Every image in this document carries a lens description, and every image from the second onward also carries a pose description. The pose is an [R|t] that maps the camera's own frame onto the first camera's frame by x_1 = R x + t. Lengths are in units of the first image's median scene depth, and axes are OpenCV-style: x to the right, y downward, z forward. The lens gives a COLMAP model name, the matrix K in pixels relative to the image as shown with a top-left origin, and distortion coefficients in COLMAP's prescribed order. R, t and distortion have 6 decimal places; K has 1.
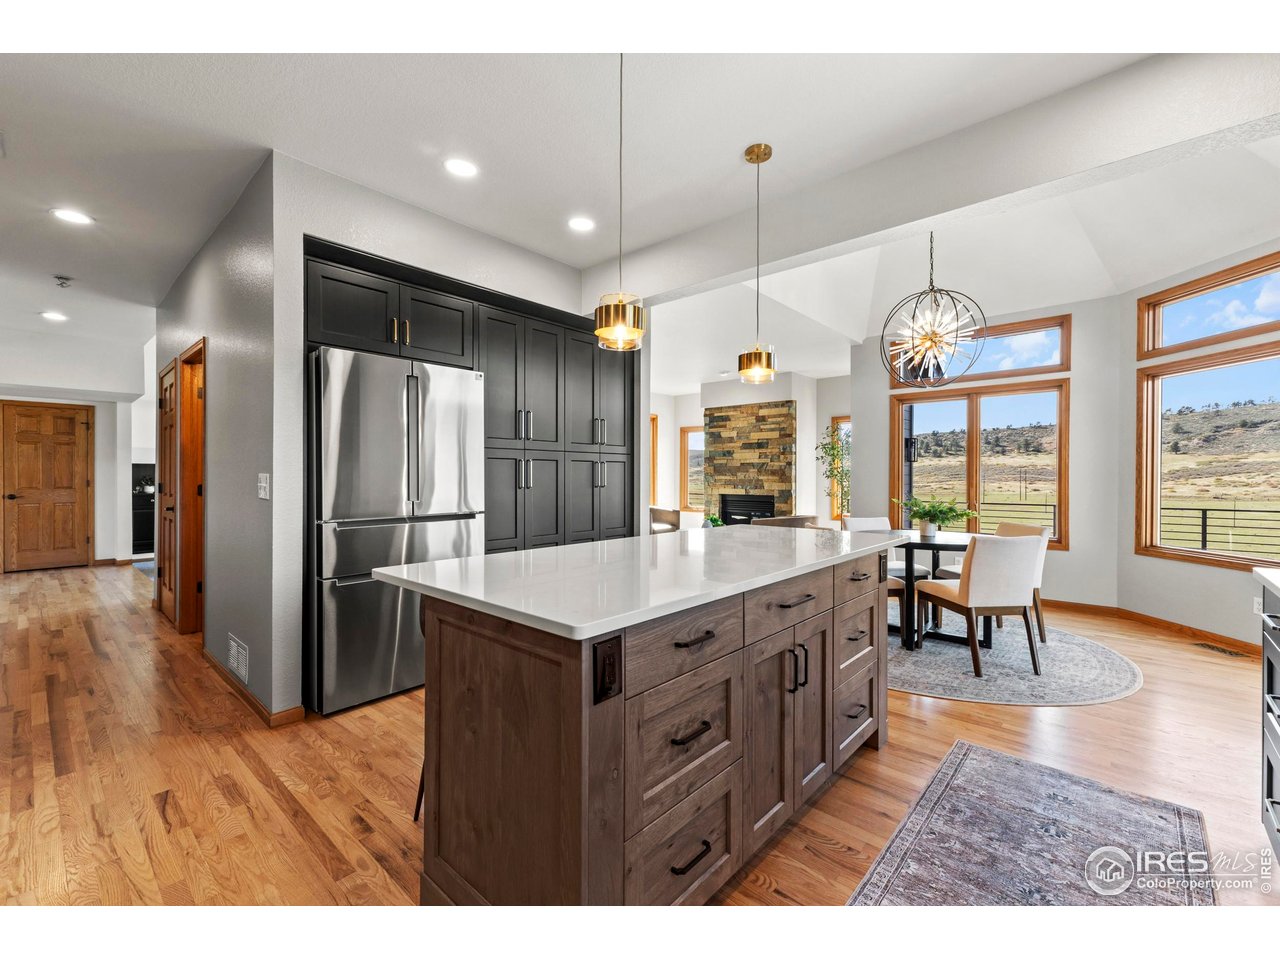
lens RADIAL K [[547.8, 0, 644.3], [0, 547.8, 478.5], [0, 0, 1]] dist [-0.000424, -0.000124]
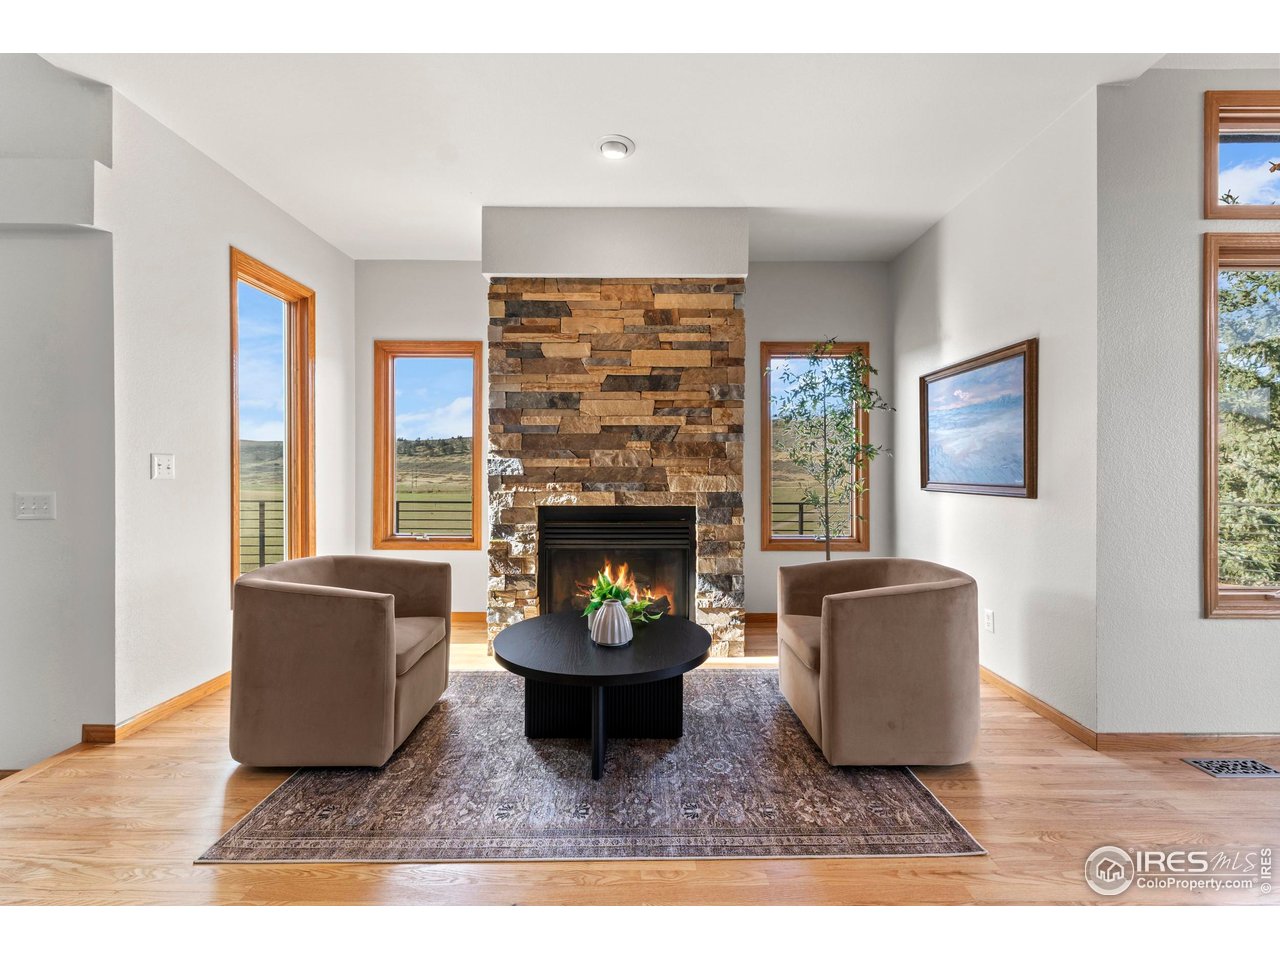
lens RADIAL K [[547.8, 0, 644.3], [0, 547.8, 478.5], [0, 0, 1]] dist [-0.000424, -0.000124]
pose [[0.757096, -0.005891, 0.653277, -0.058514], [0.002530, 0.999978, 0.006085, 0.007392], [-0.653298, -0.002954, 0.757095, 0.682564]]
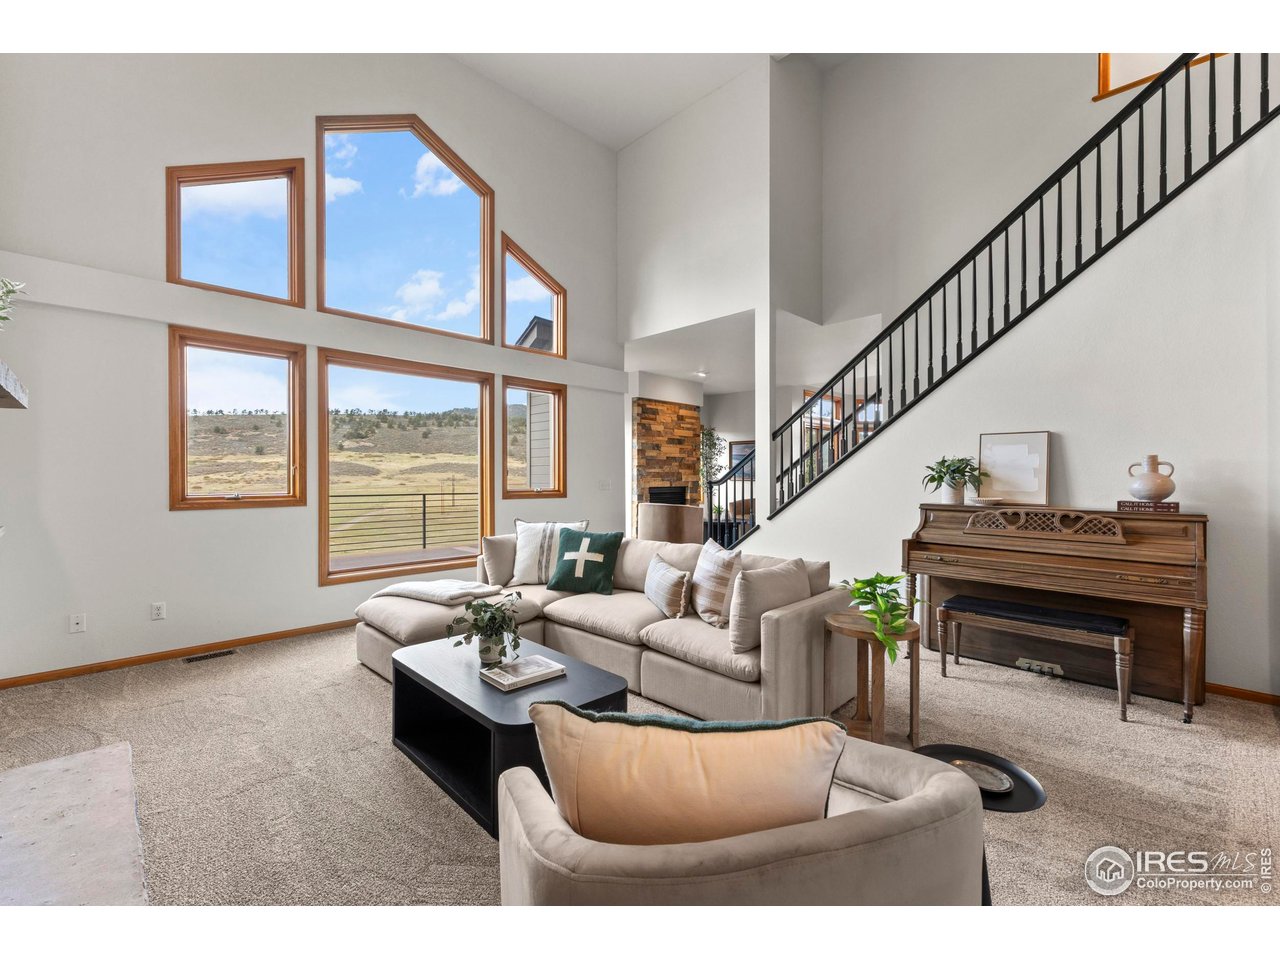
lens RADIAL K [[547.8, 0, 644.3], [0, 547.8, 478.5], [0, 0, 1]] dist [-0.000424, -0.000124]
pose [[0.057429, -0.007069, 0.998325, -0.879500], [0.004319, 0.999967, 0.006832, 0.006406], [-0.998340, 0.003919, 0.057458, 0.983497]]
